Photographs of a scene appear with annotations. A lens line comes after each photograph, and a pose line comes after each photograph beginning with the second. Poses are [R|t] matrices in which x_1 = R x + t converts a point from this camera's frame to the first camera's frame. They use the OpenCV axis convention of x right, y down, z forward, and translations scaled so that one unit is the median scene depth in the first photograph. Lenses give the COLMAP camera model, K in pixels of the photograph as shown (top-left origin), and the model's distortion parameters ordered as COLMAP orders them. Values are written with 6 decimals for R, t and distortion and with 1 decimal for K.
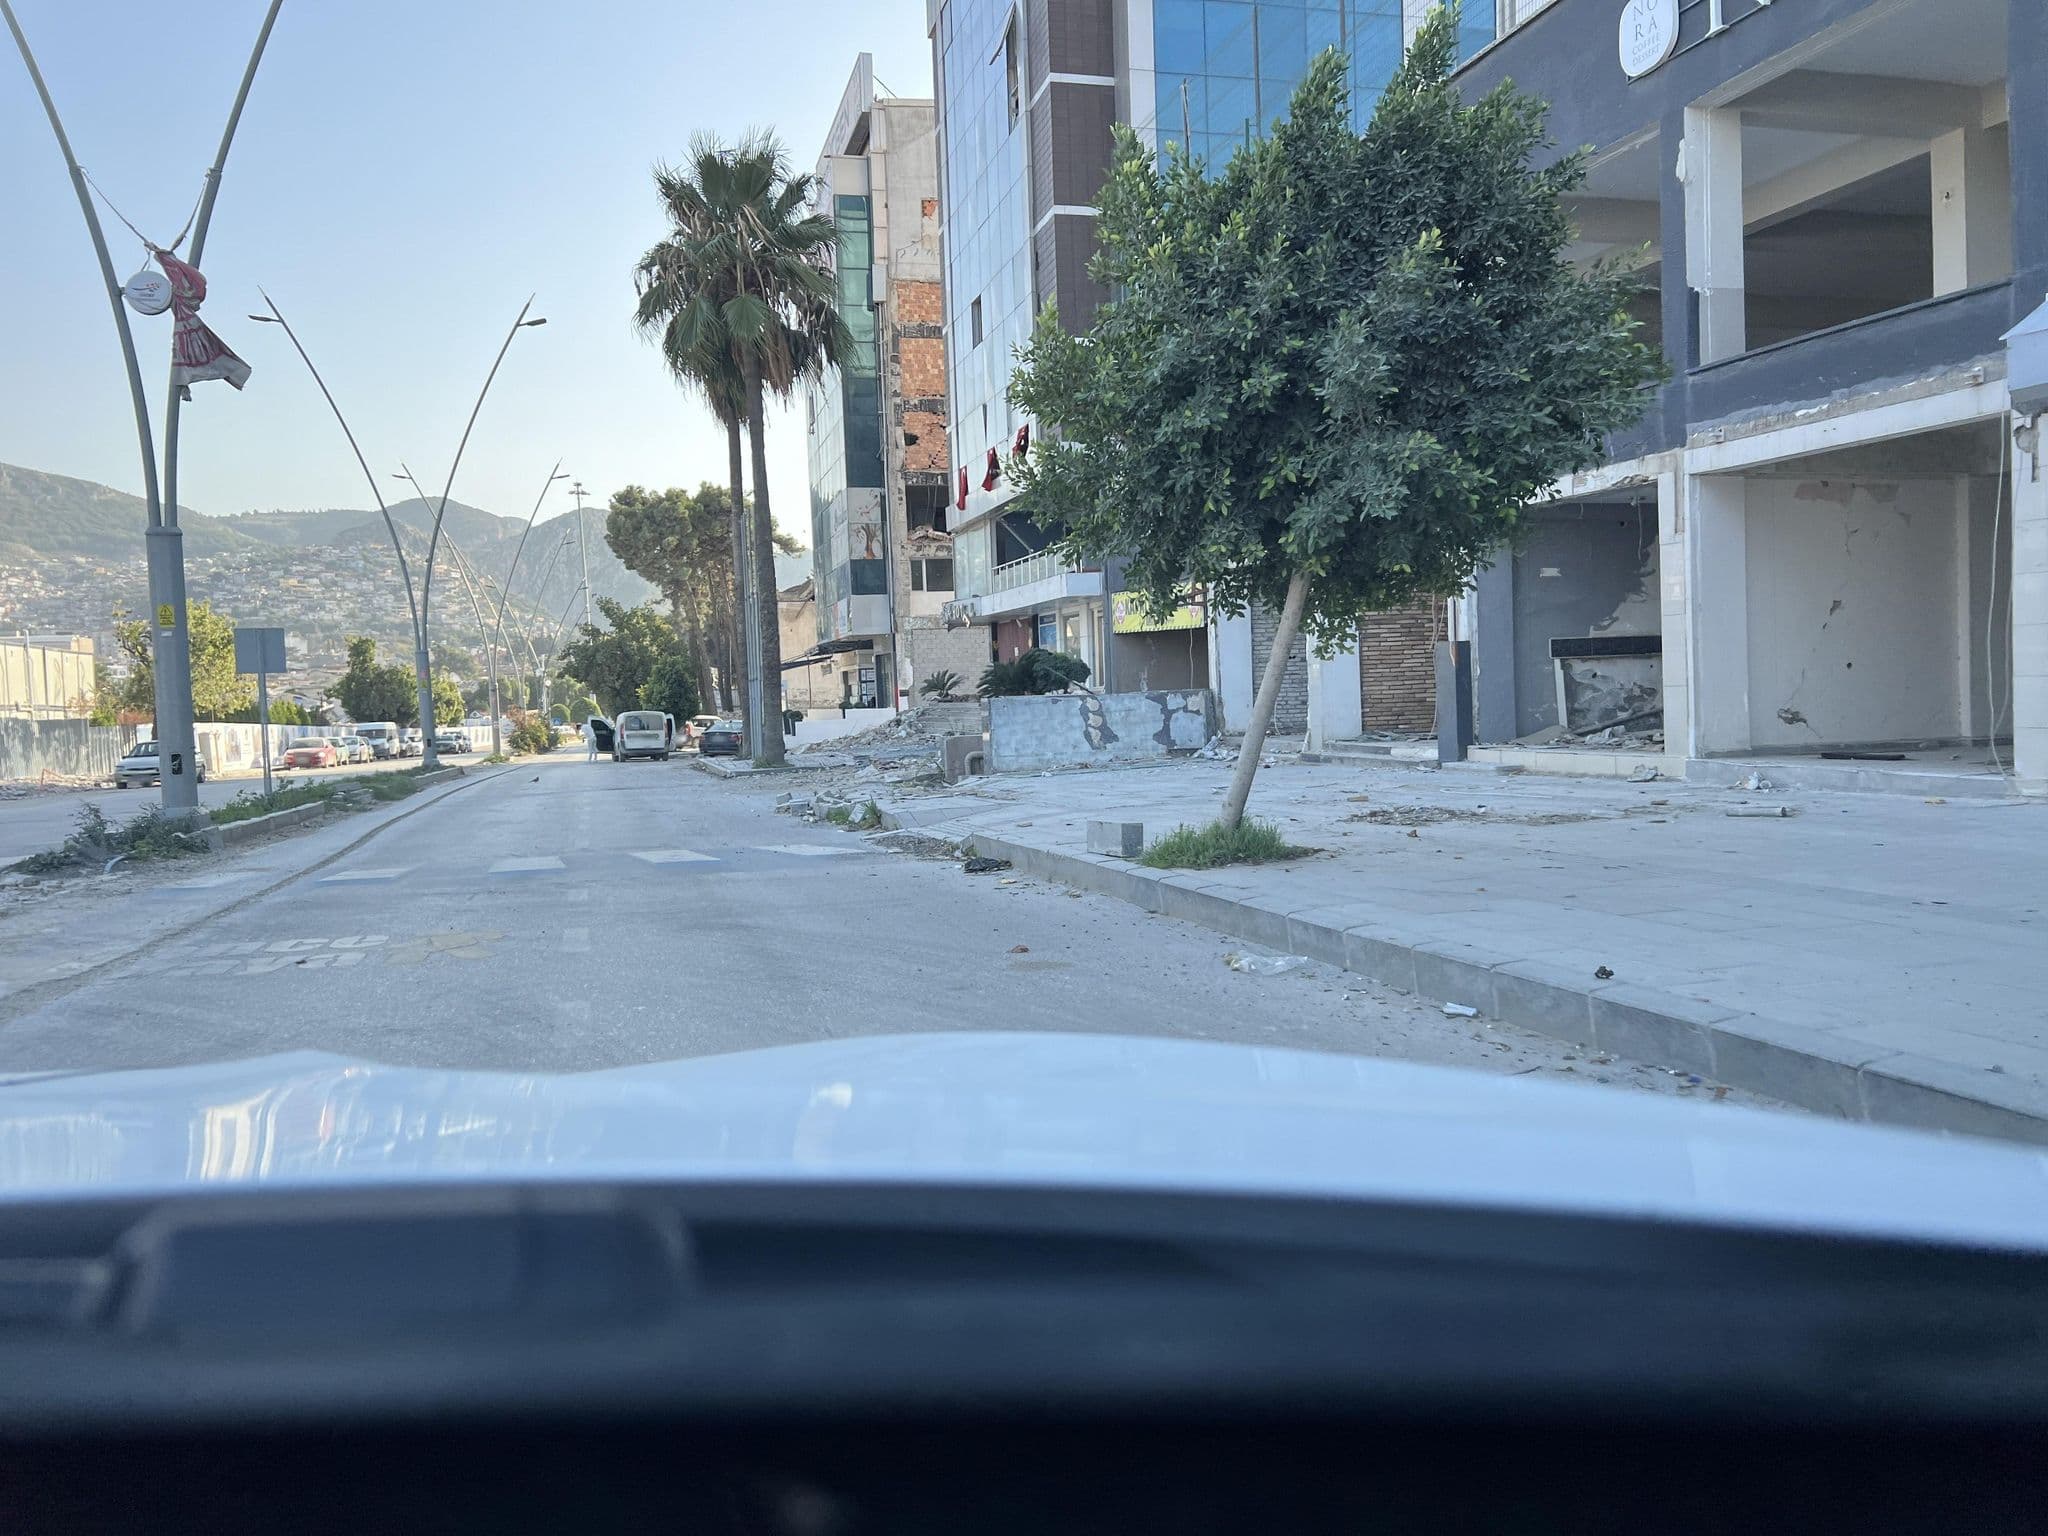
lens RADIAL K [[1385.8, 0, 1025.0], [0, 1385.8, 711.9], [0, 0, 1]] dist [0.002876, 0.000609]
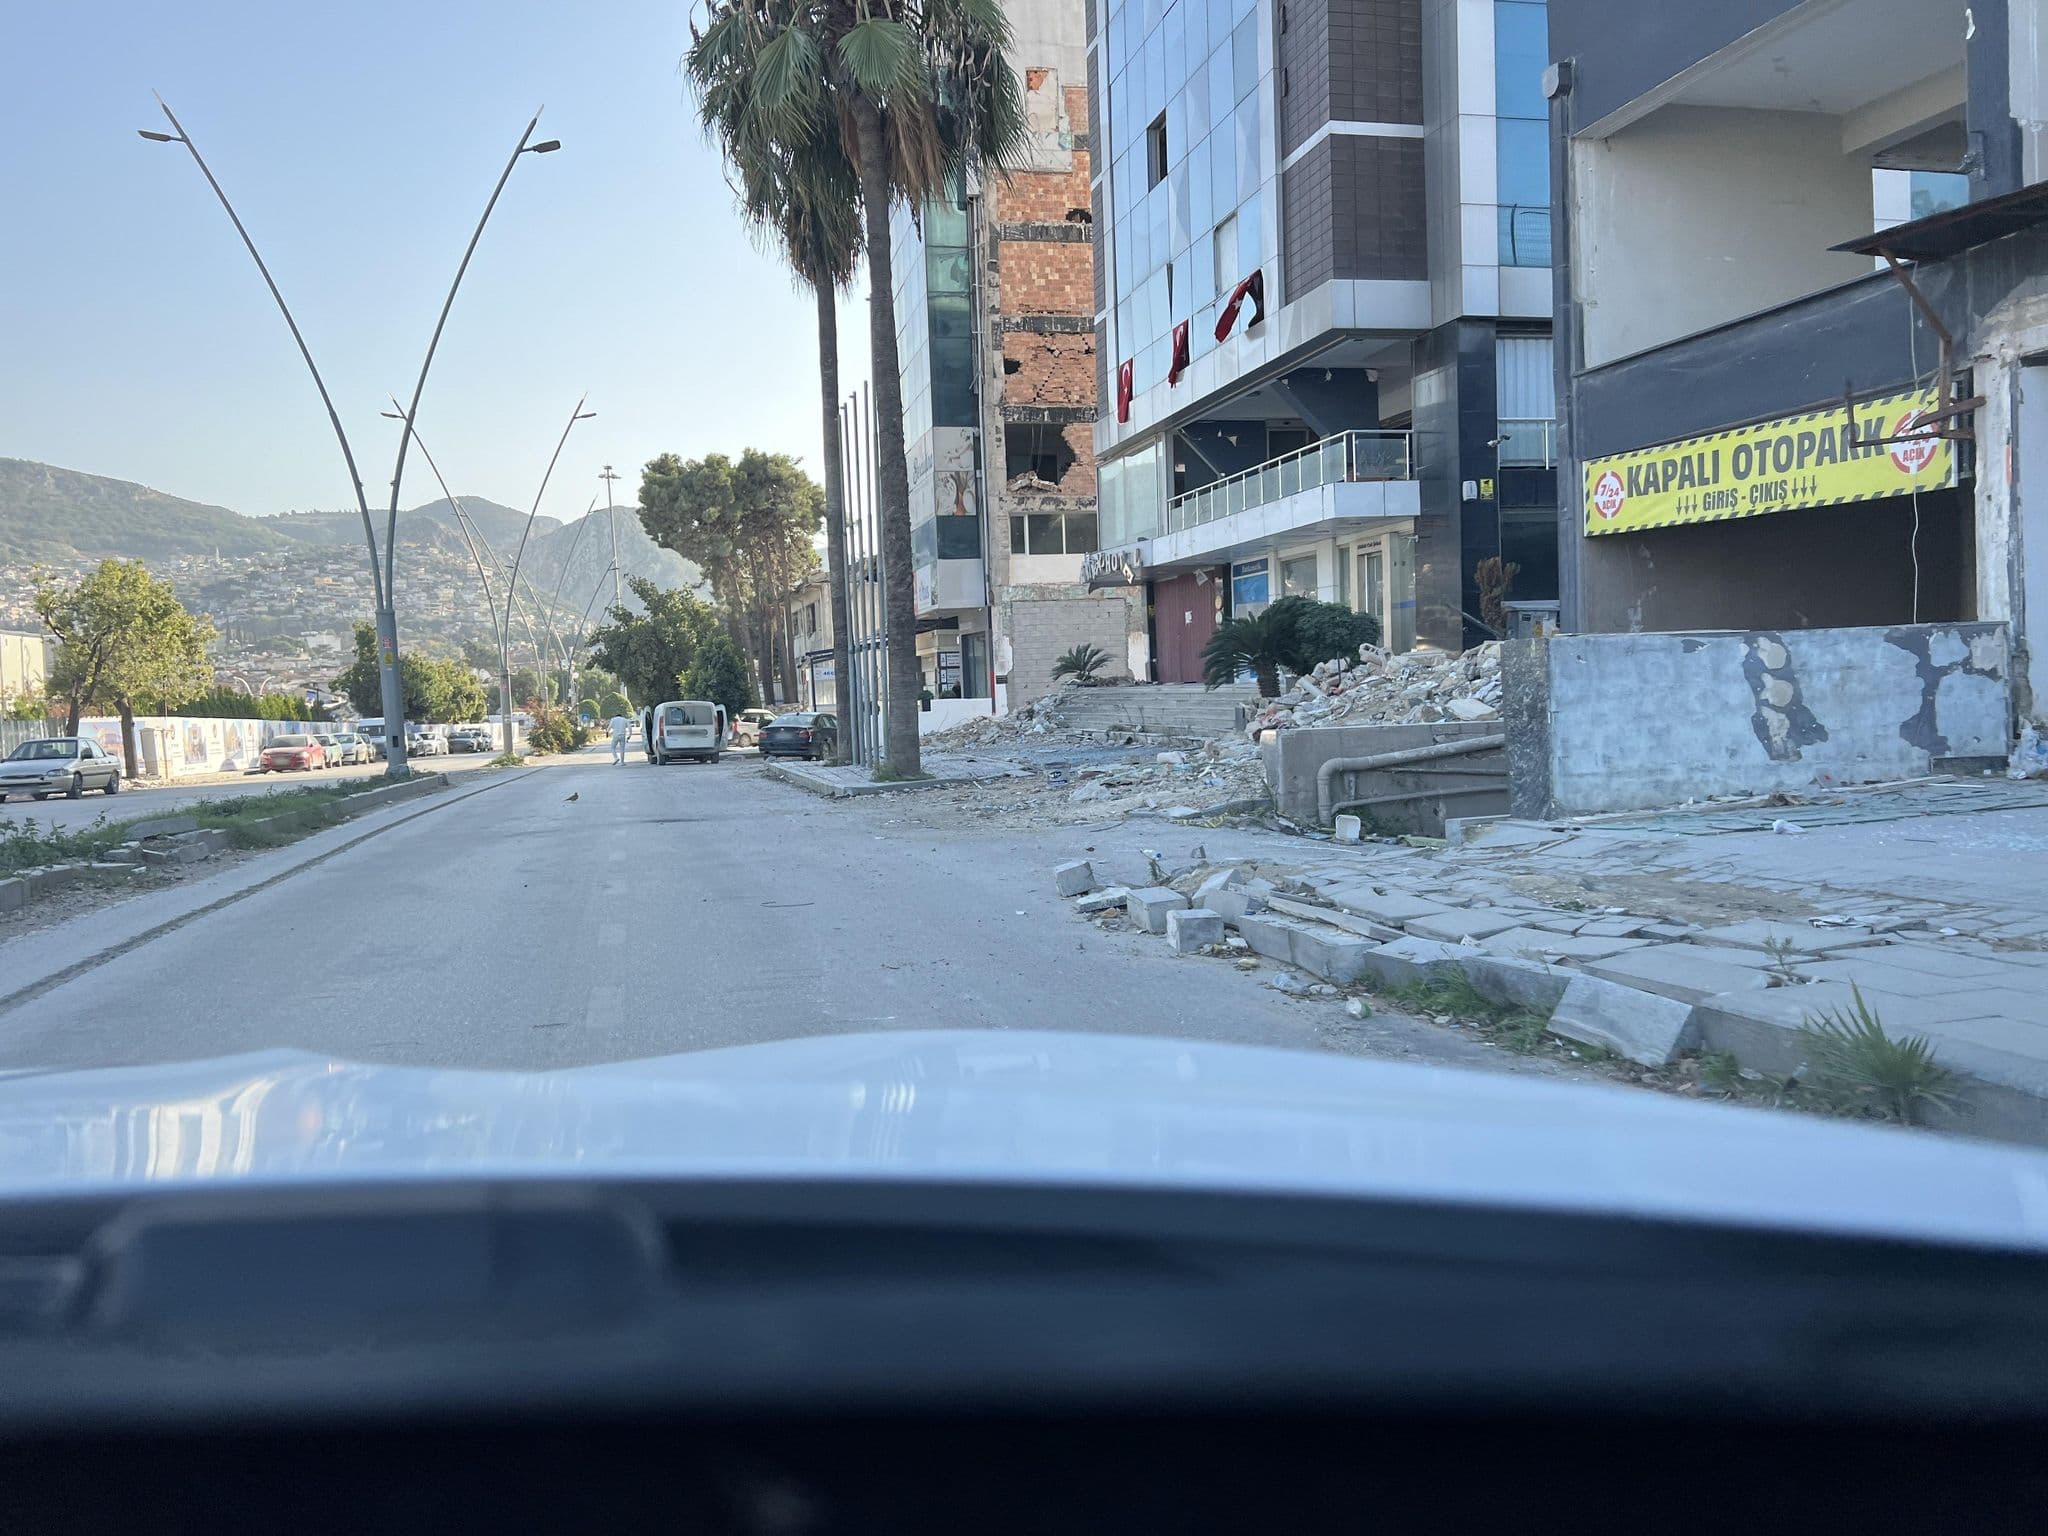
lens RADIAL K [[1396.0, 0, 979.2], [0, 1396.0, 687.1], [0, 0, 1]] dist [0.030290, -0.002650]
pose [[0.998600, -0.001570, -0.052865, -0.057386], [0.000724, 0.999871, -0.016020, 0.003859], [0.052883, 0.015959, 0.998473, 0.182256]]
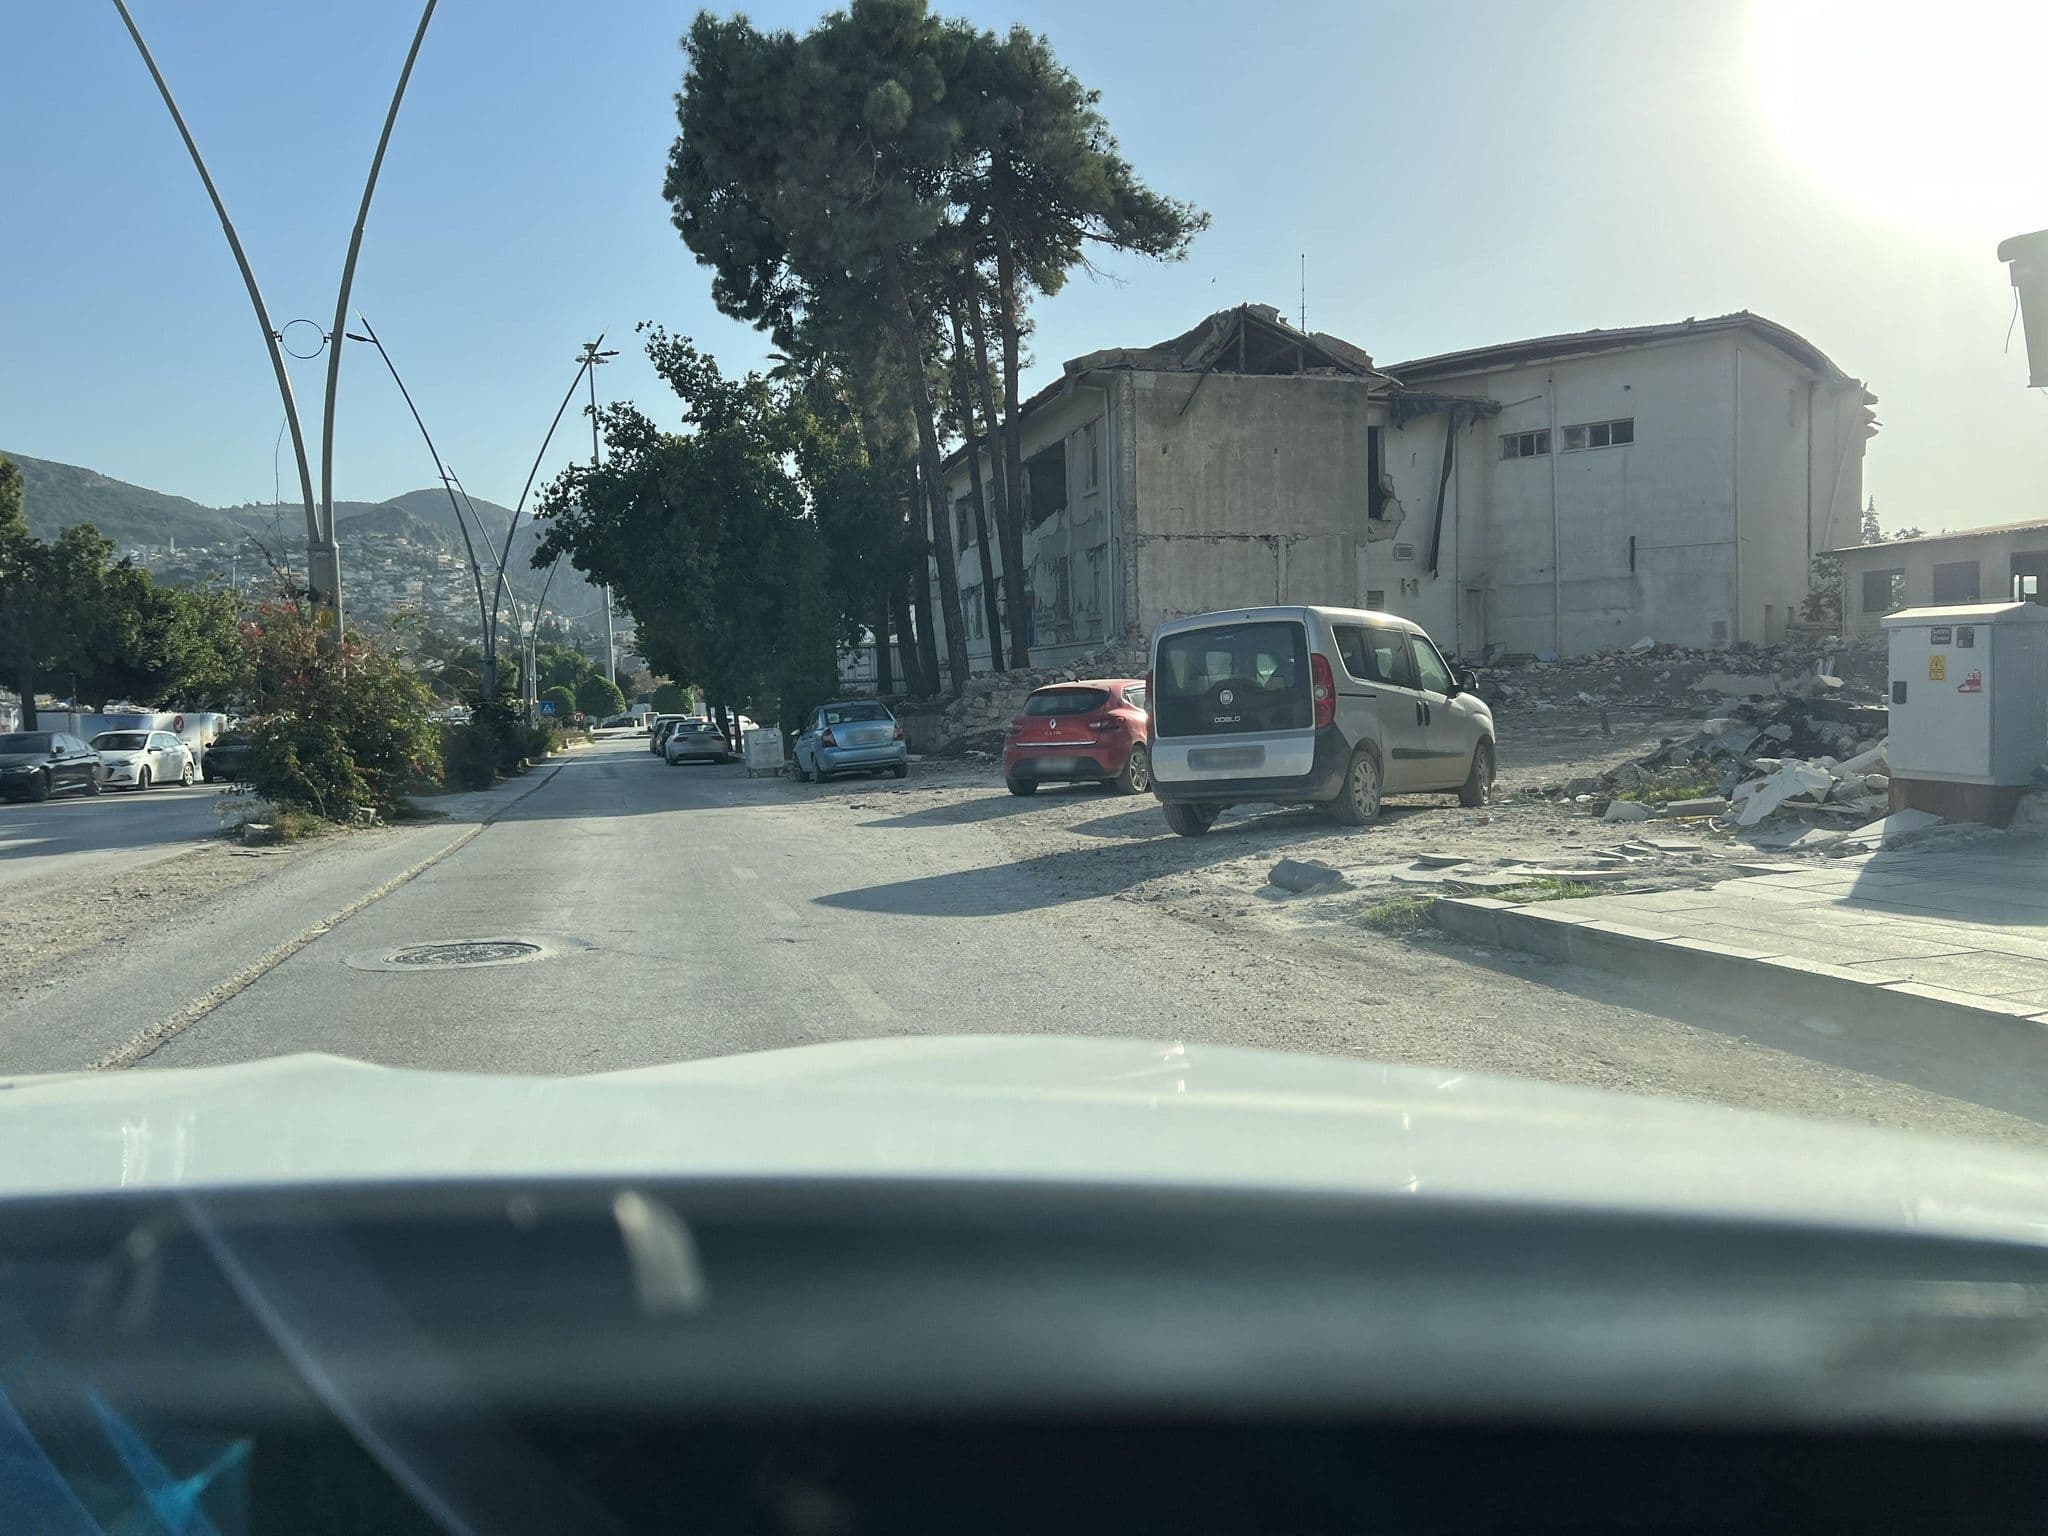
lens RADIAL K [[1385.8, 0, 1025.0], [0, 1385.8, 711.9], [0, 0, 1]] dist [0.002876, 0.000609]
pose [[0.999958, 0.006540, -0.006385, -0.340394], [-0.006554, 0.999976, -0.002263, 0.016483], [0.006370, 0.002304, 0.999977, 1.056811]]
